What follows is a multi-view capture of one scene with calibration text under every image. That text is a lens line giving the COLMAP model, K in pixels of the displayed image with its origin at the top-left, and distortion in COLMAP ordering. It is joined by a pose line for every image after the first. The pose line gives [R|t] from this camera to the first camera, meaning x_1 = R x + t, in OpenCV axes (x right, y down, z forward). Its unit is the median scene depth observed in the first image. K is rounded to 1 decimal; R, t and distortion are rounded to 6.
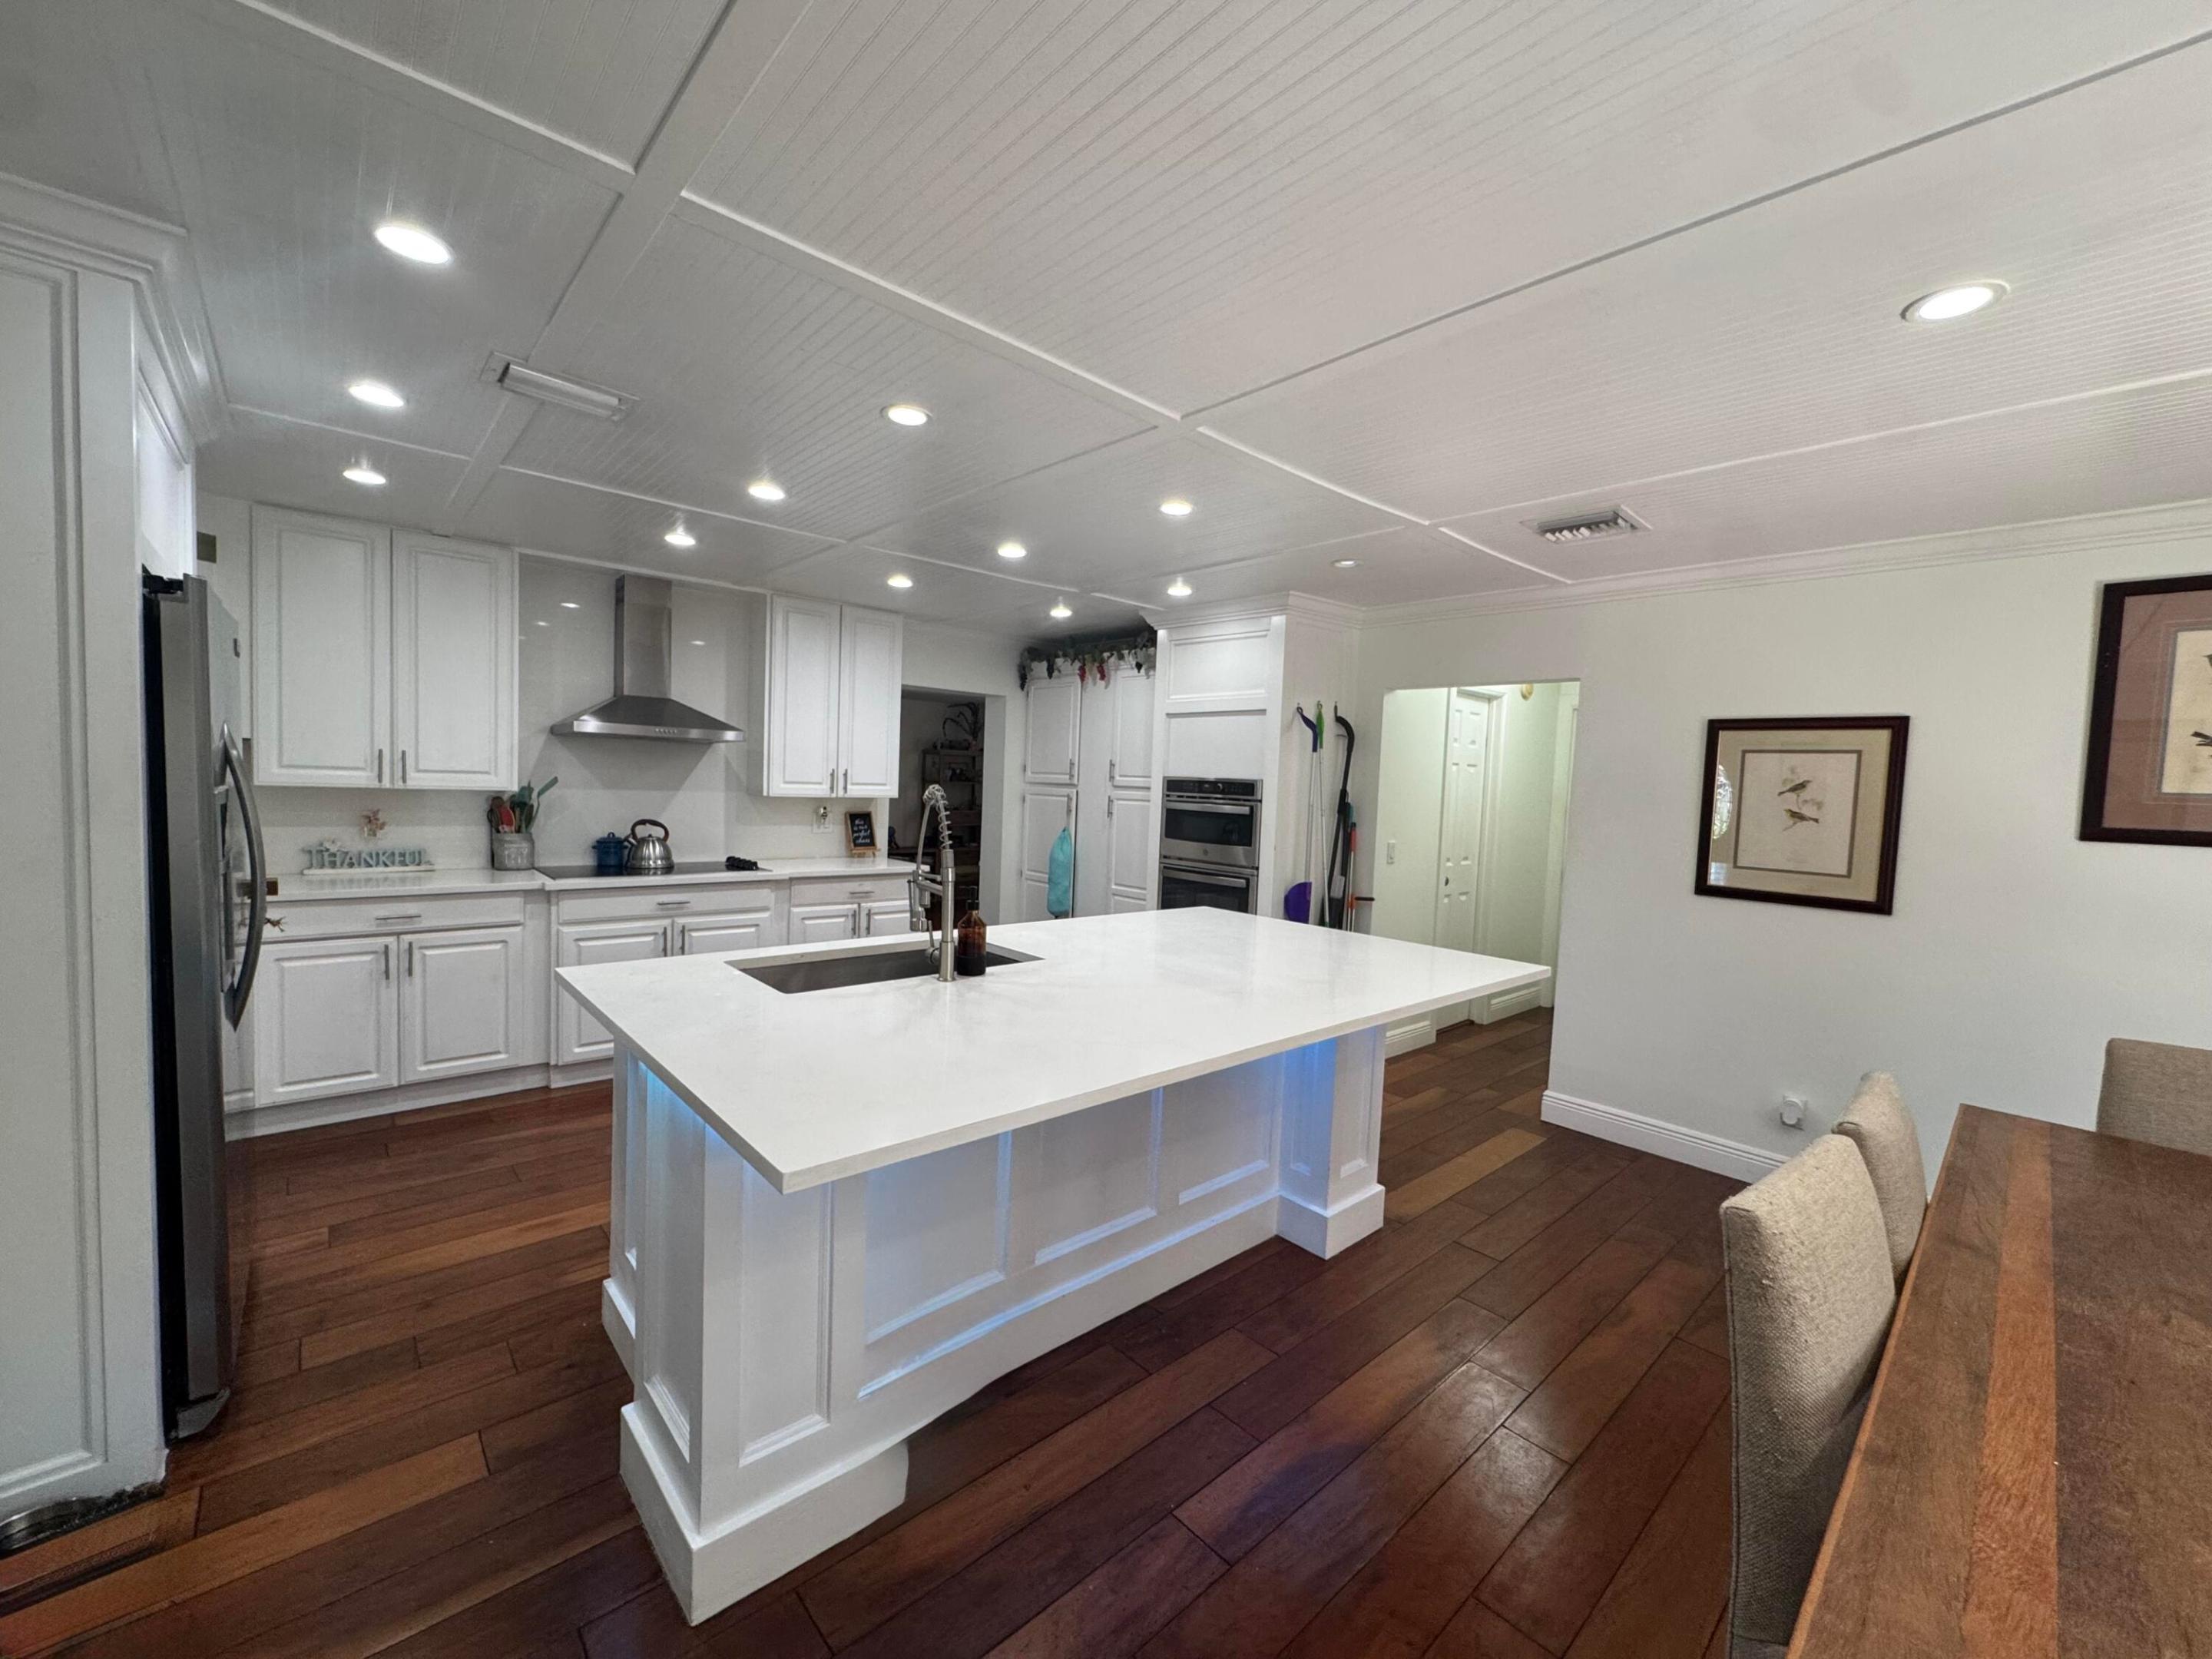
lens RADIAL K [[891.7, 0, 1107.5], [0, 891.7, 823.0], [0, 0, 1]] dist [-0.001460, -0.000290]
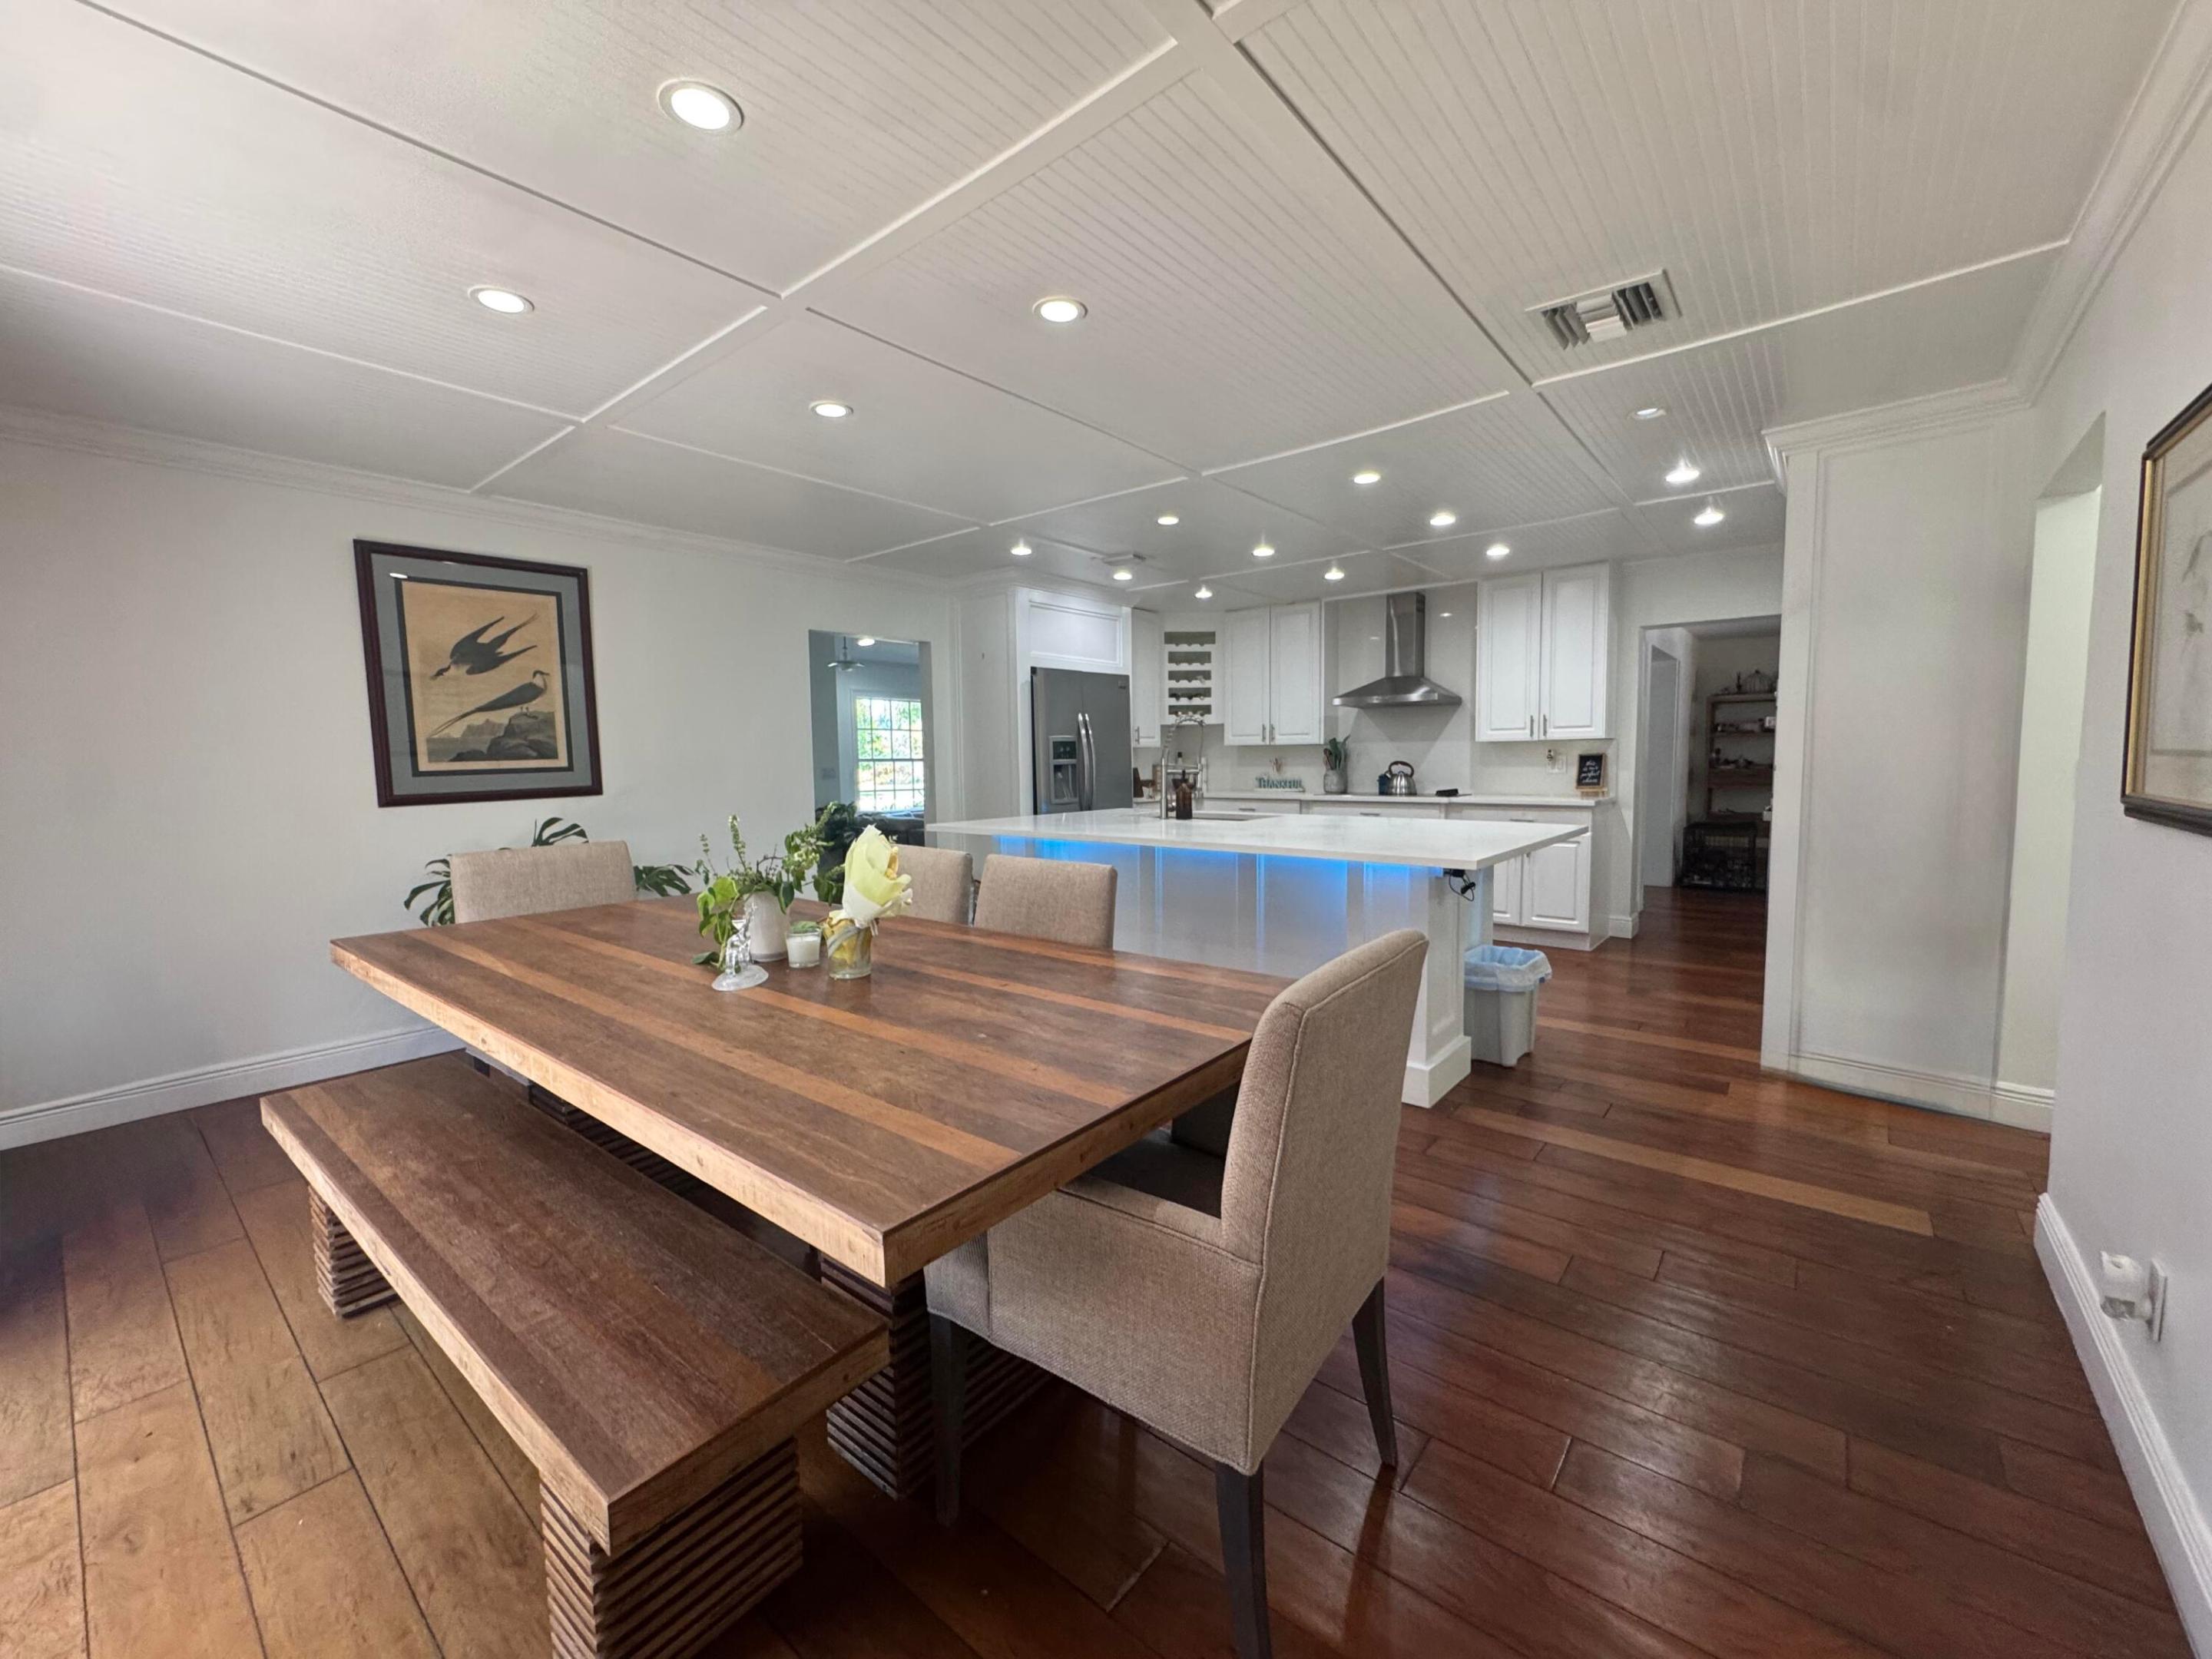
lens RADIAL K [[891.7, 0, 1106.2], [0, 891.7, 827.1], [0, 0, 1]] dist [-0.001460, -0.000290]
pose [[0.145565, 0.037718, -0.988629, 0.890183], [-0.025586, 0.999082, 0.034350, 0.068283], [0.989018, 0.020295, 0.146396, 0.327833]]
